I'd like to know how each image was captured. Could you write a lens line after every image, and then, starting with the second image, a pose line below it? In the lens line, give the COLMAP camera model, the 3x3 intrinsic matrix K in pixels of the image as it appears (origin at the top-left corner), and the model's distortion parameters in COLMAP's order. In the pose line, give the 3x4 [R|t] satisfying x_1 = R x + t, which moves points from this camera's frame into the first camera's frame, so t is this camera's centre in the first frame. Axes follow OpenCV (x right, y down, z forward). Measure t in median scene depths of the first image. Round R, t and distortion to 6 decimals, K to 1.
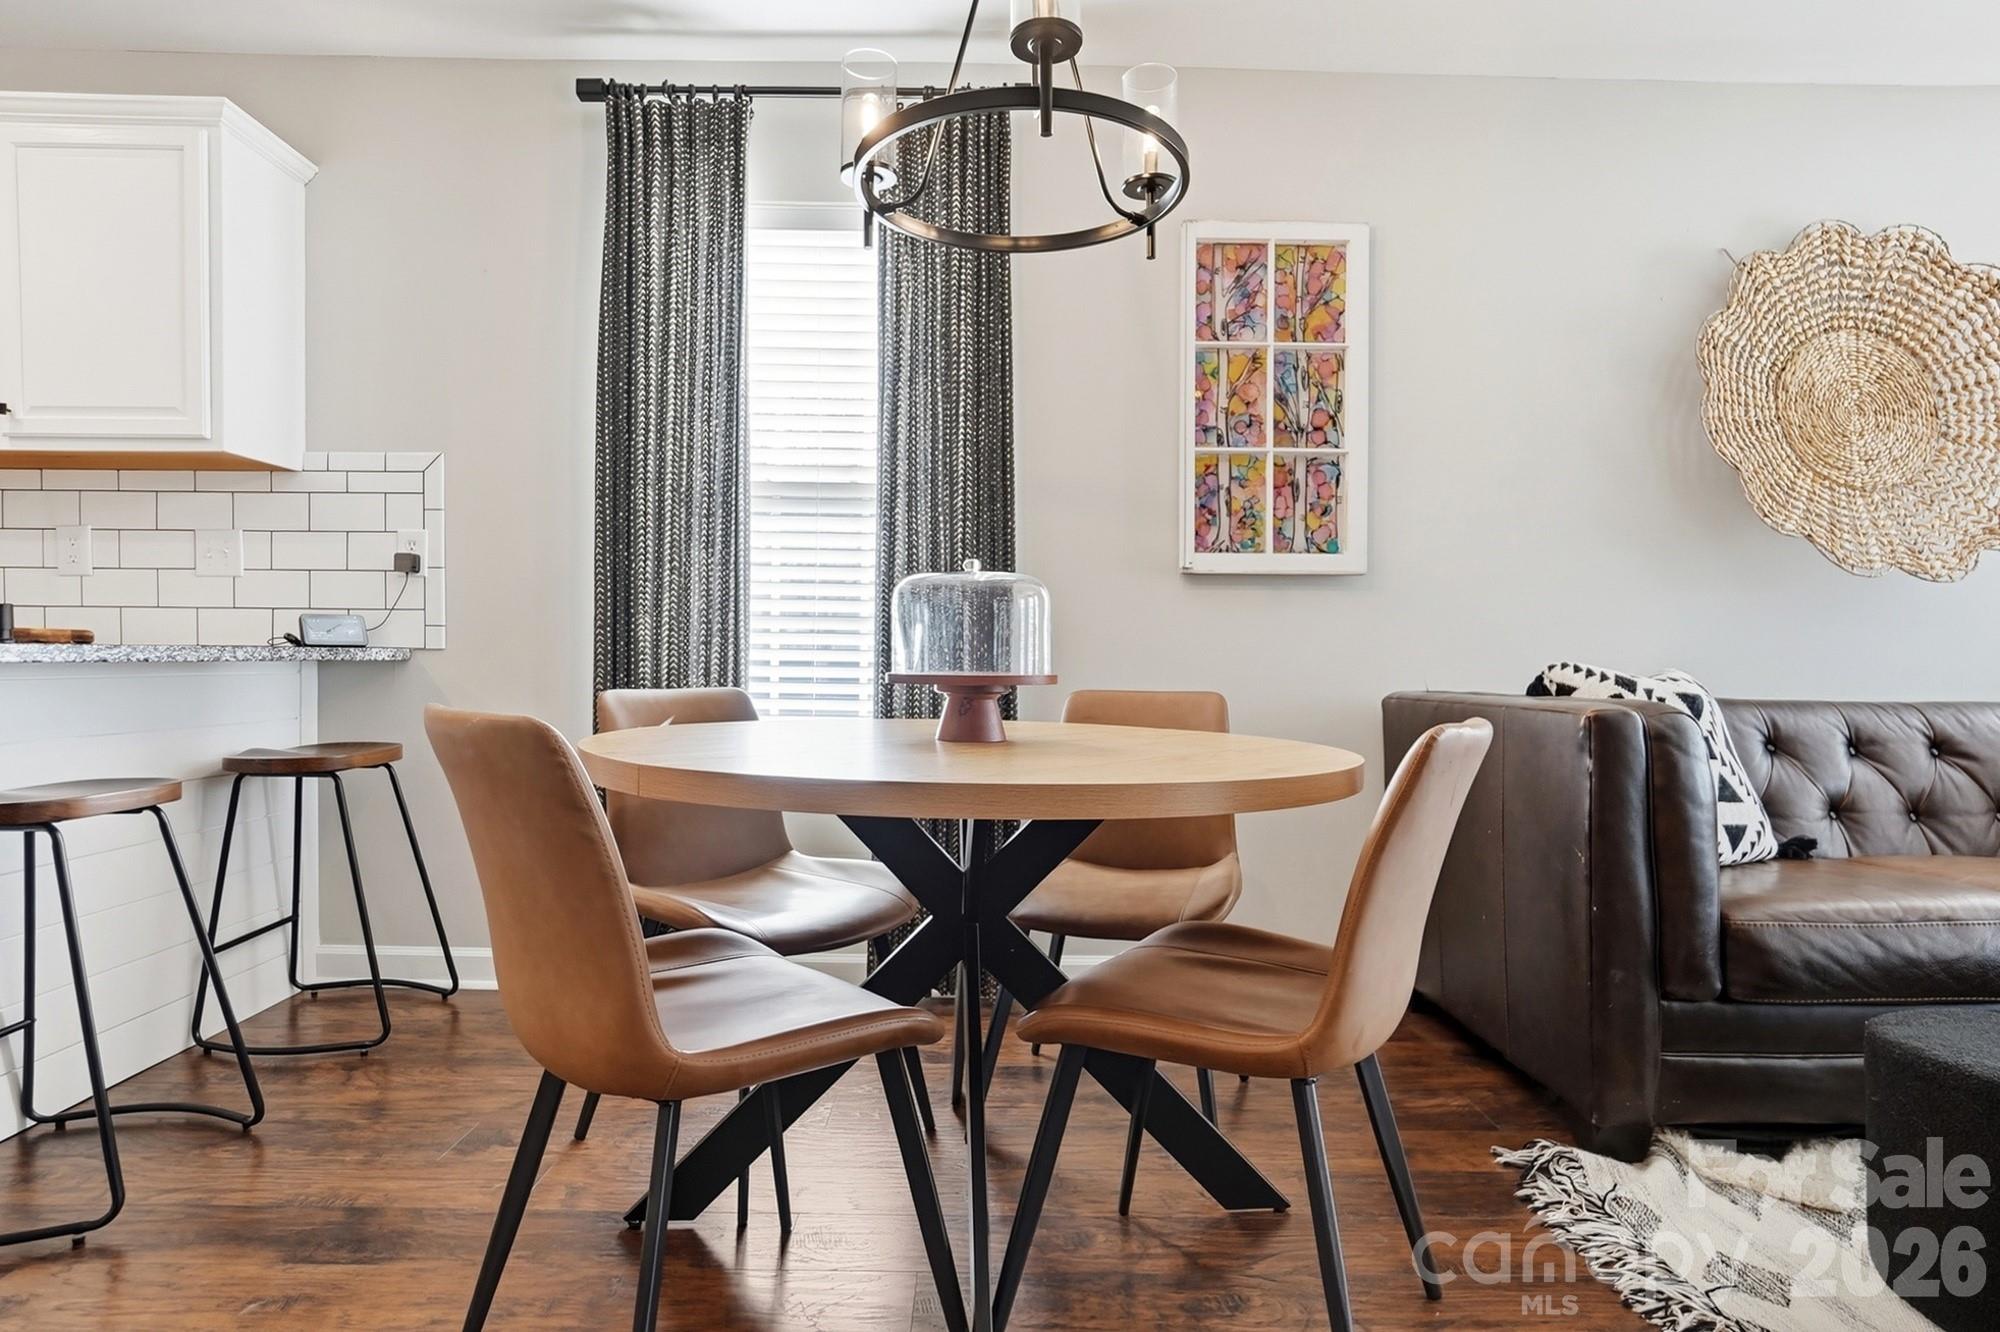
lens RADIAL K [[1068.4, 0, 980.4], [0, 1068.4, 682.9], [0, 0, 1]] dist [-0.038713, 0.021355]
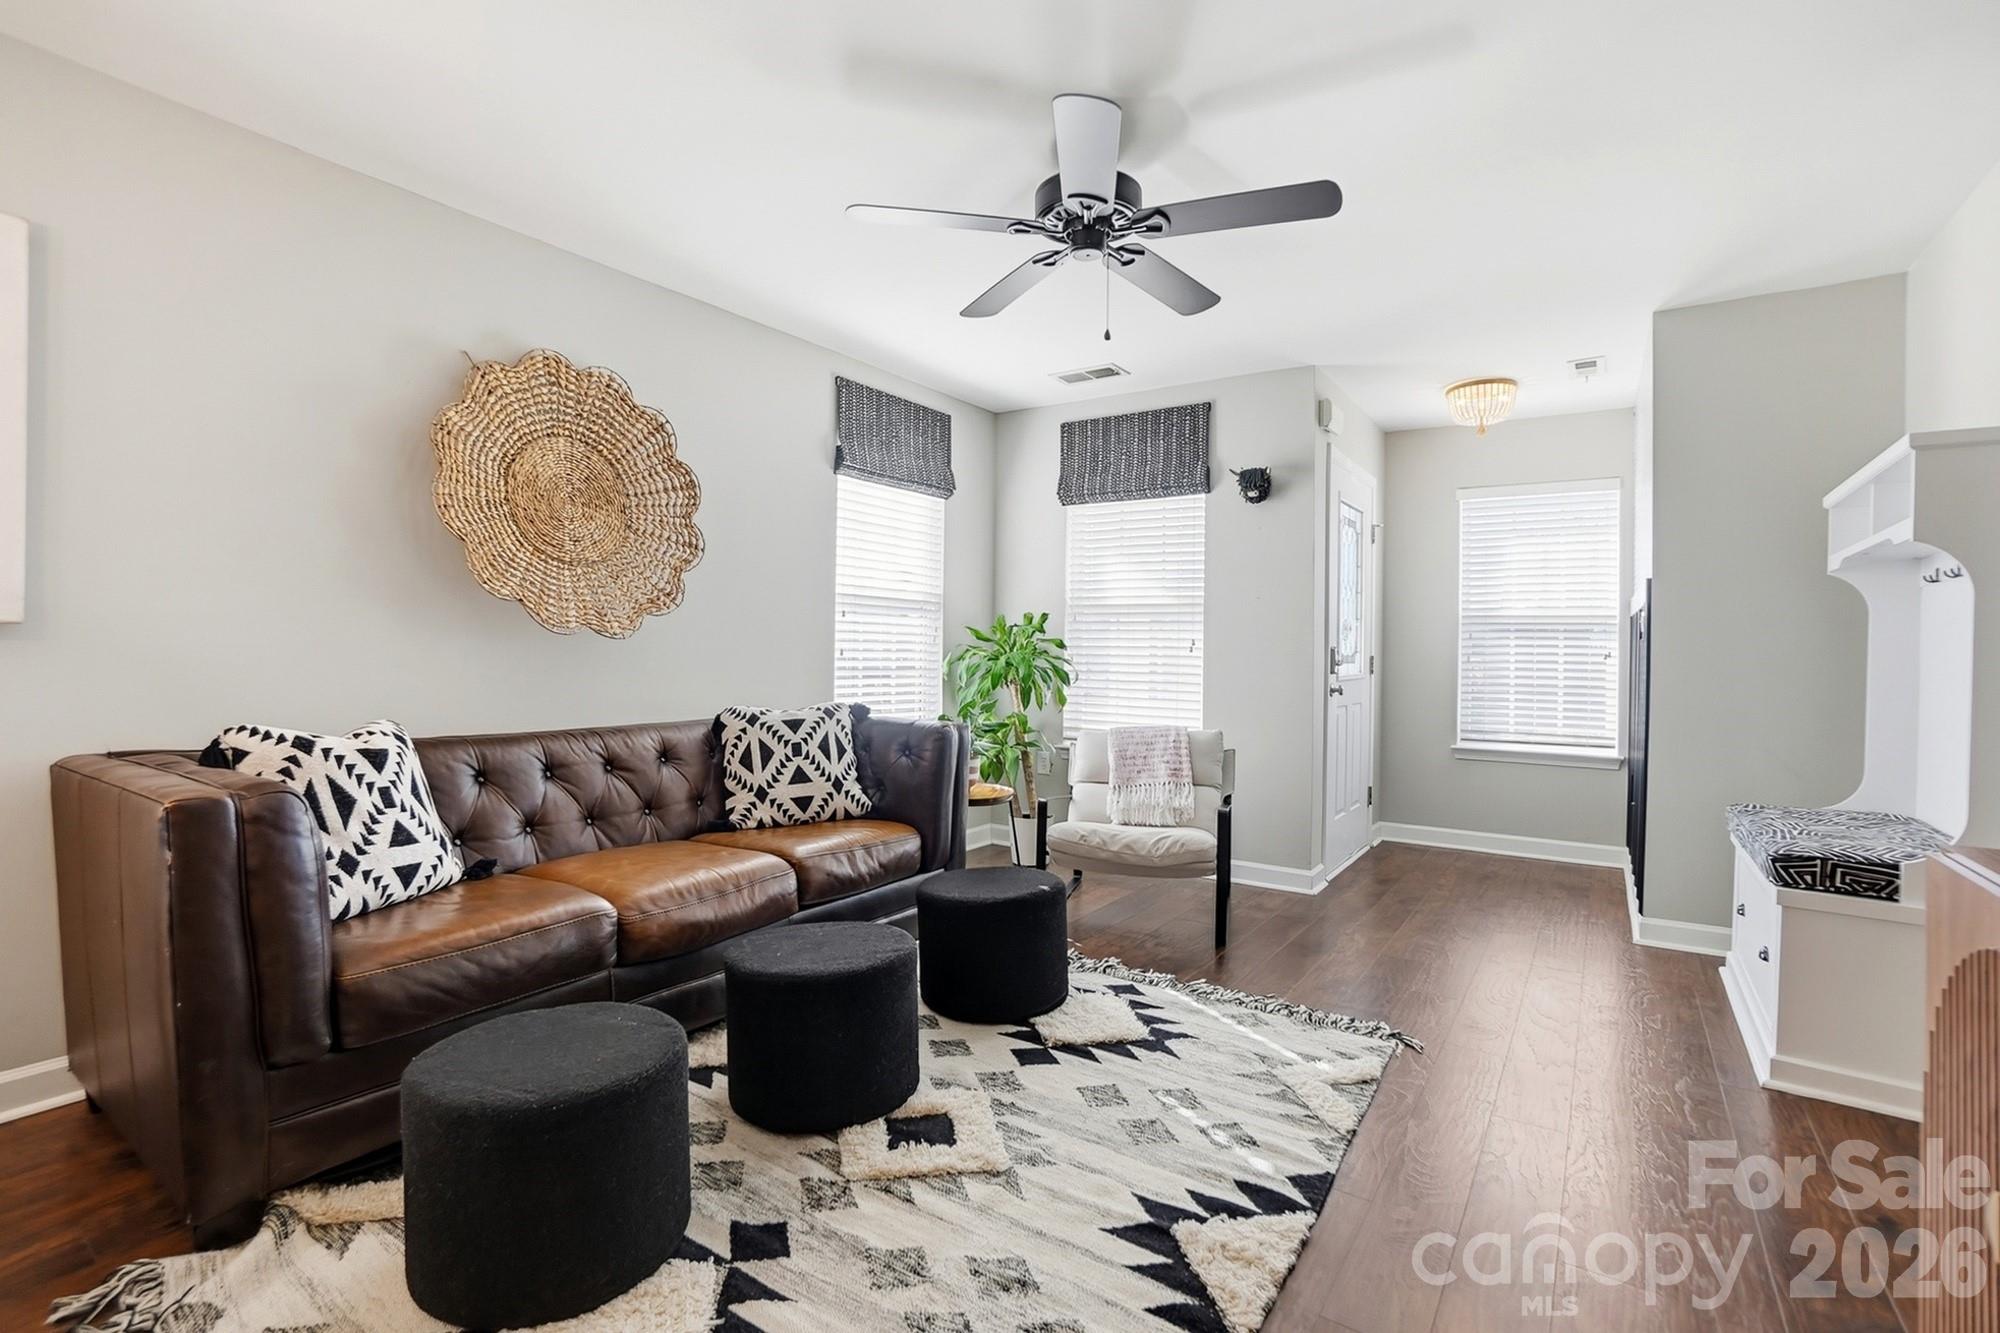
lens RADIAL K [[907.6, 0, 990.9], [0, 907.6, 649.0], [0, 0, 1]] dist [-0.069724, 0.029781]
pose [[0.577387, -0.002525, 0.816466, 0.241416], [0.015336, 0.999852, -0.007753, -0.063054], [-0.816326, 0.016998, 0.577341, -0.048843]]
